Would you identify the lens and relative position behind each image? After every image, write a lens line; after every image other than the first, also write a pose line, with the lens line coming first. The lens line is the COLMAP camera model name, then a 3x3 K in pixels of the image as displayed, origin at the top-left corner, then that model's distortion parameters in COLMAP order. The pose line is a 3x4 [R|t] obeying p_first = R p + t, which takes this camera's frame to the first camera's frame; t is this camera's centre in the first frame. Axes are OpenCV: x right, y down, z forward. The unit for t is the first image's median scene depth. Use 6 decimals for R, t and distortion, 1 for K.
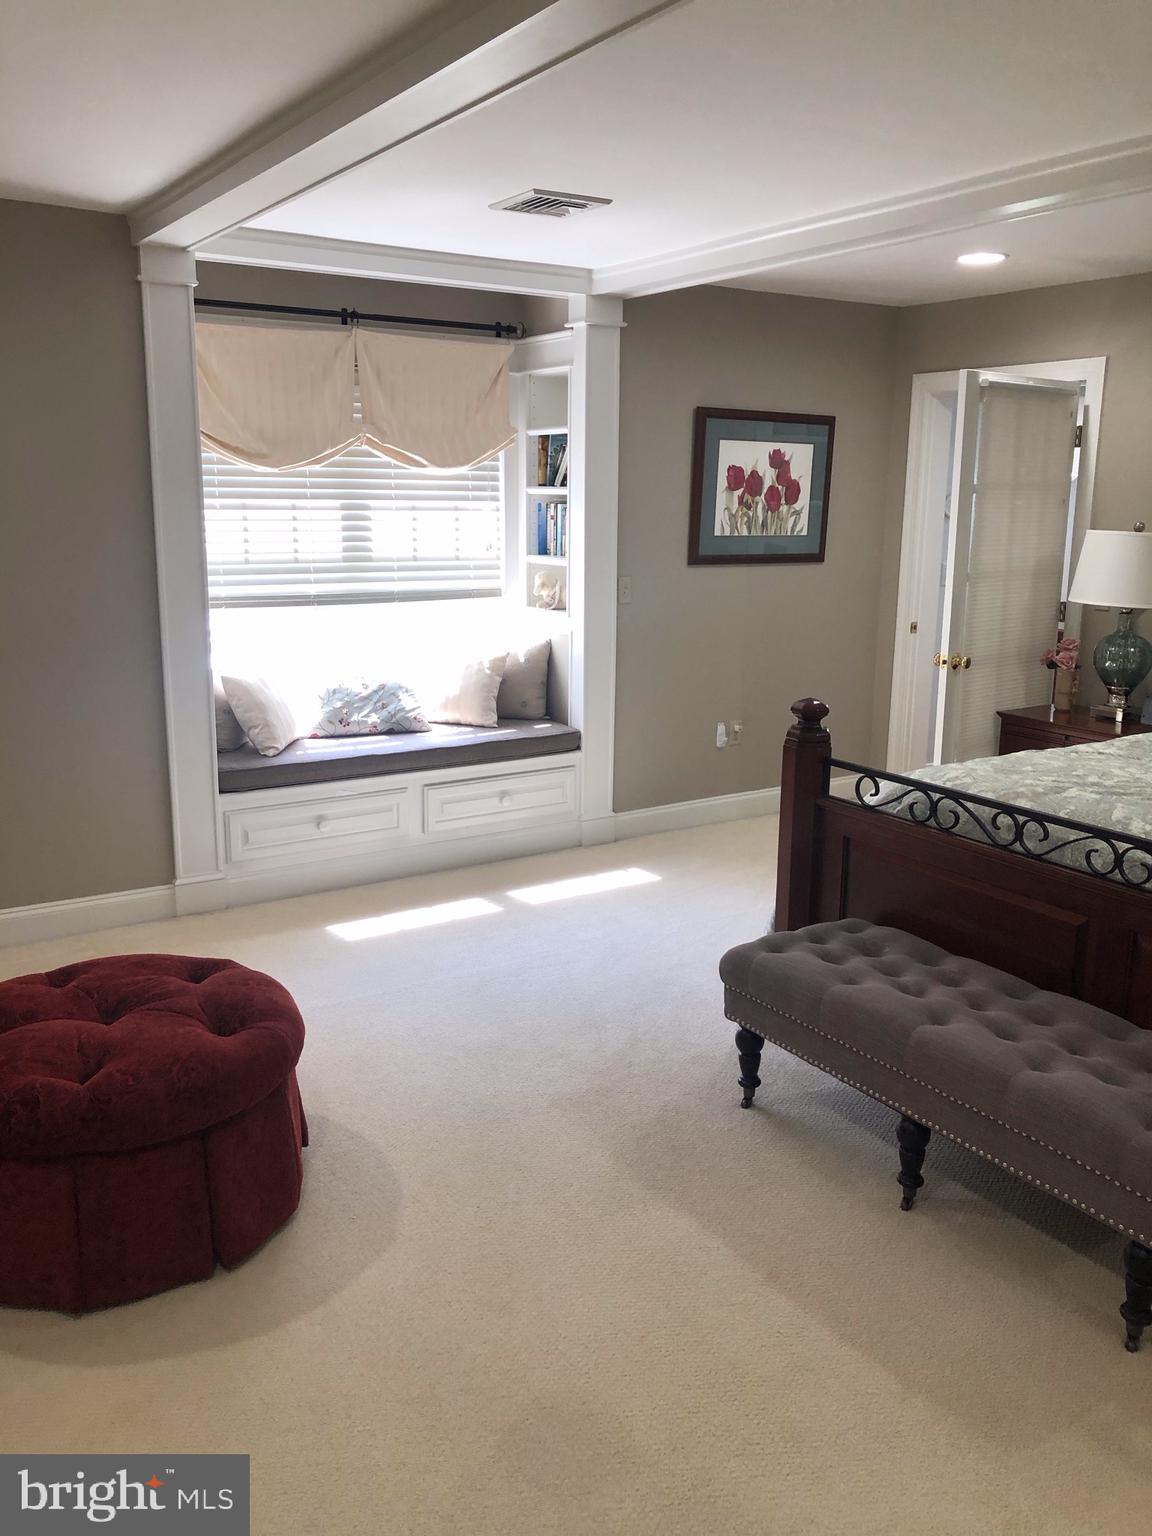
lens RADIAL K [[1266.1, 0, 574.9], [0, 1266.1, 761.2], [0, 0, 1]] dist [0.019025, -0.023540]
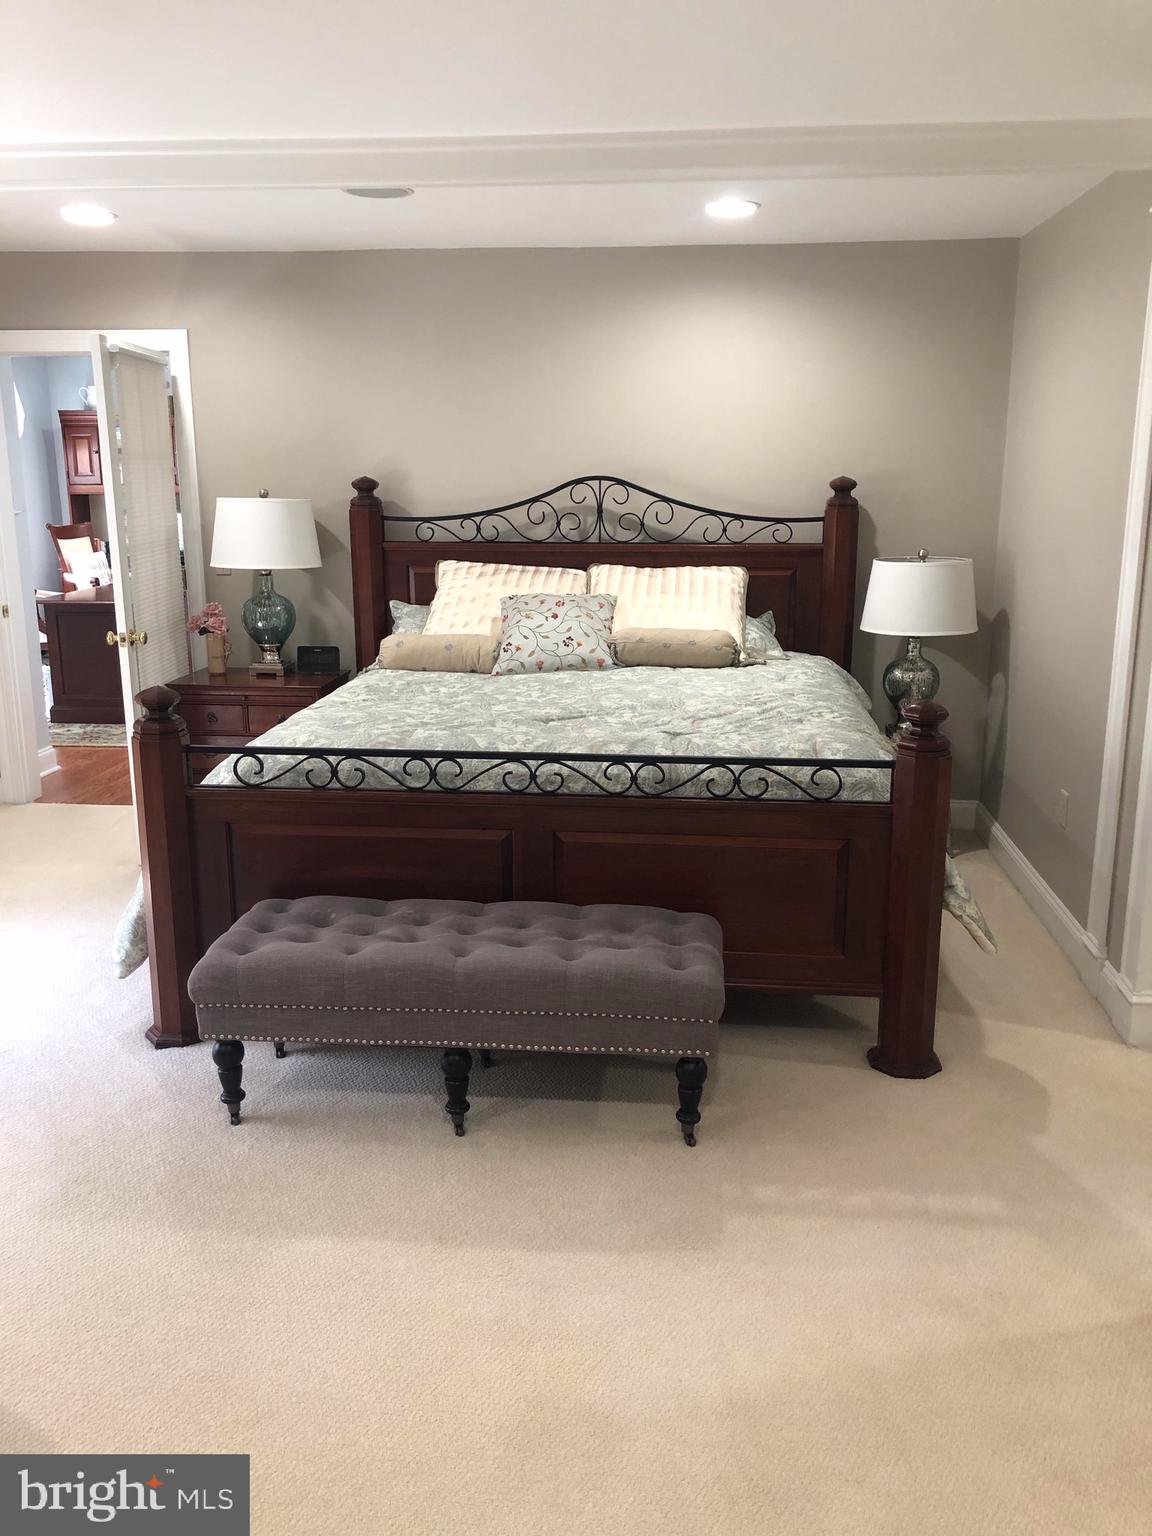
lens RADIAL K [[1266.1, 0, 575.8], [0, 1266.1, 772.6], [0, 0, 1]] dist [0.019025, -0.023540]
pose [[0.604880, -0.195298, 0.771997, -0.392239], [0.171982, 0.978619, 0.112817, -0.043351], [-0.777524, 0.064529, 0.625534, 0.209662]]
